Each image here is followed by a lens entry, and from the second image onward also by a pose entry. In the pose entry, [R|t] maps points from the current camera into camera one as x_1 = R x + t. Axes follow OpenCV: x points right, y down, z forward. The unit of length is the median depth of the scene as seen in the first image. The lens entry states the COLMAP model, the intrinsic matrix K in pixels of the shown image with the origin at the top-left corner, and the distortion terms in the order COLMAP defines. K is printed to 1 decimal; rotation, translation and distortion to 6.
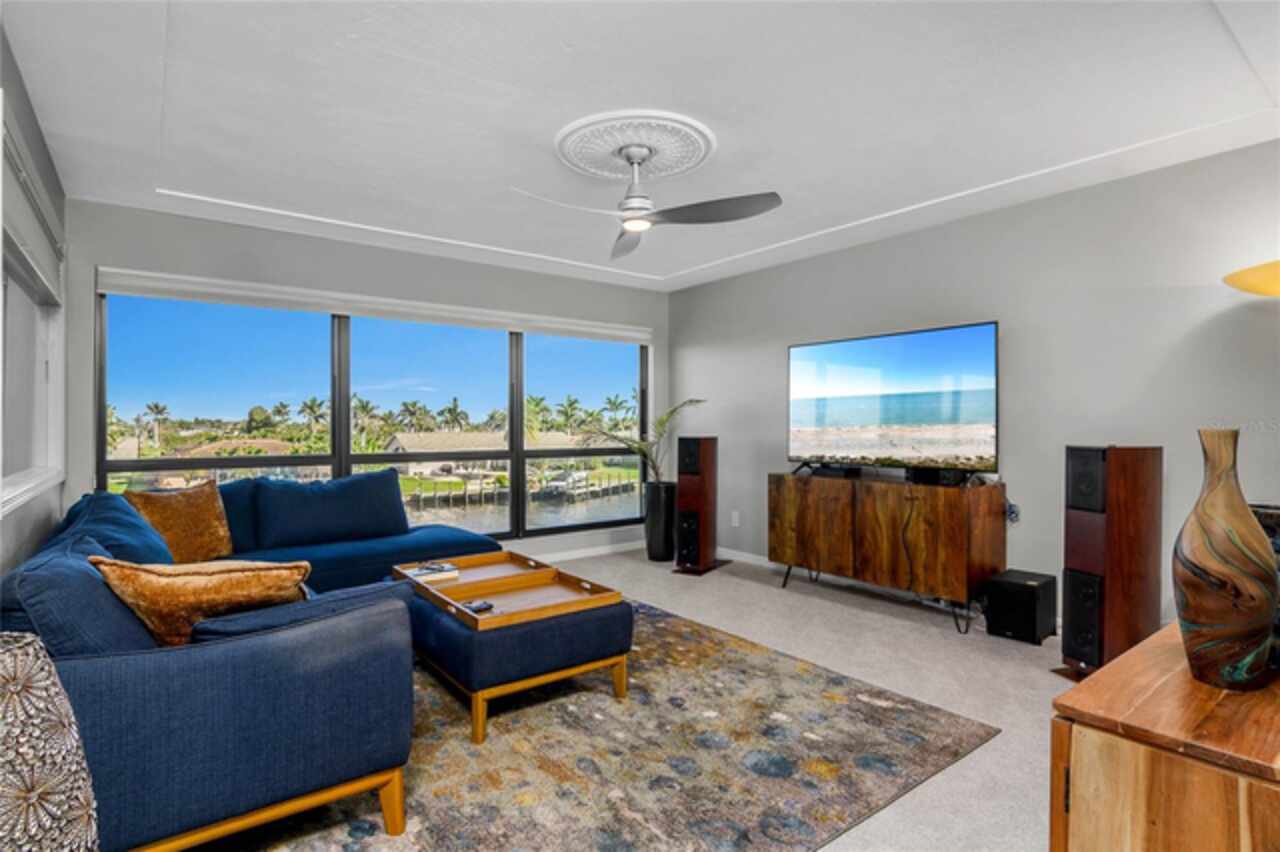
lens RADIAL K [[643.9, 0, 633.8], [0, 643.9, 427.6], [0, 0, 1]] dist [-0.030340, -0.000045]
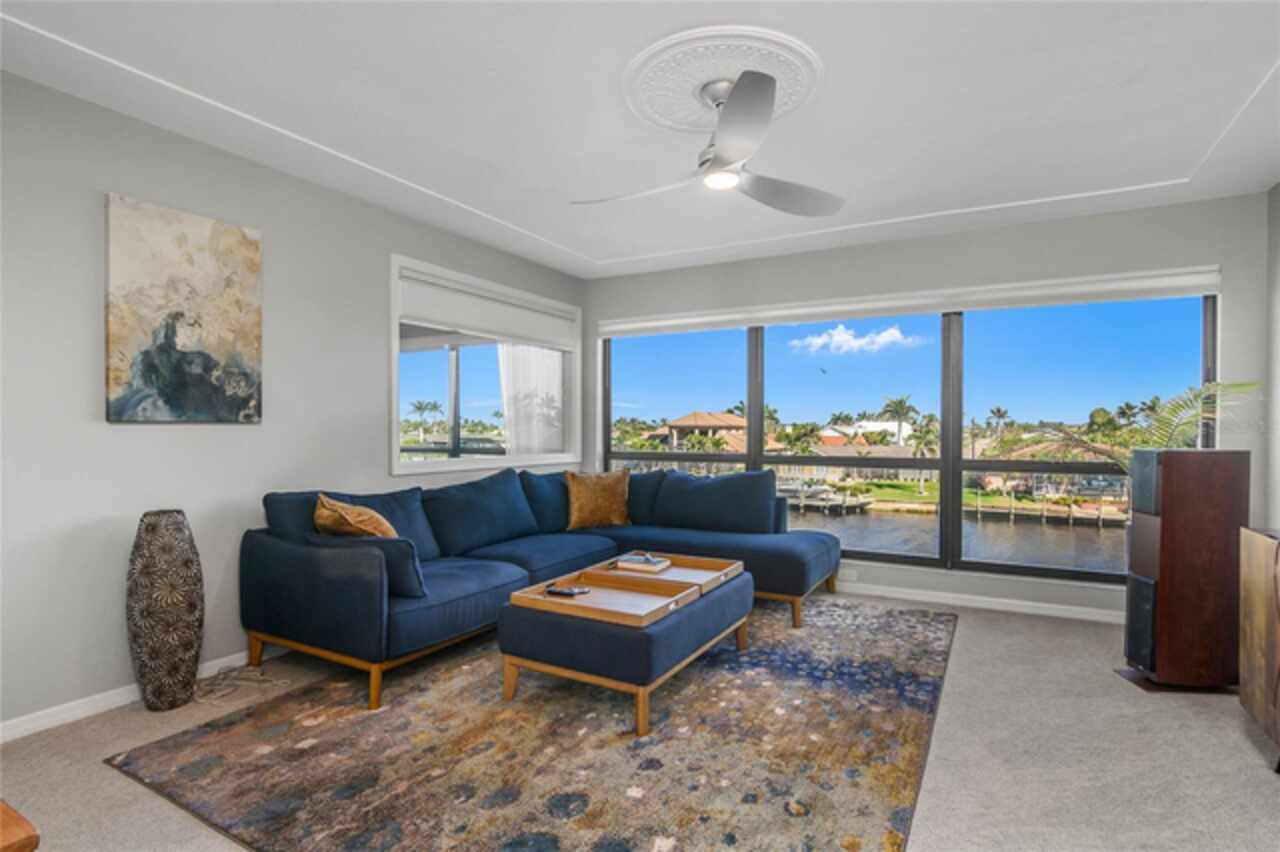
lens RADIAL K [[643.9, 0, 633.8], [0, 643.9, 427.6], [0, 0, 1]] dist [-0.030340, -0.000045]
pose [[0.396046, 0.002269, -0.918228, 0.543288], [-0.006496, 0.999979, -0.000331, -0.001361], [0.918208, 0.006096, 0.396052, 0.441753]]
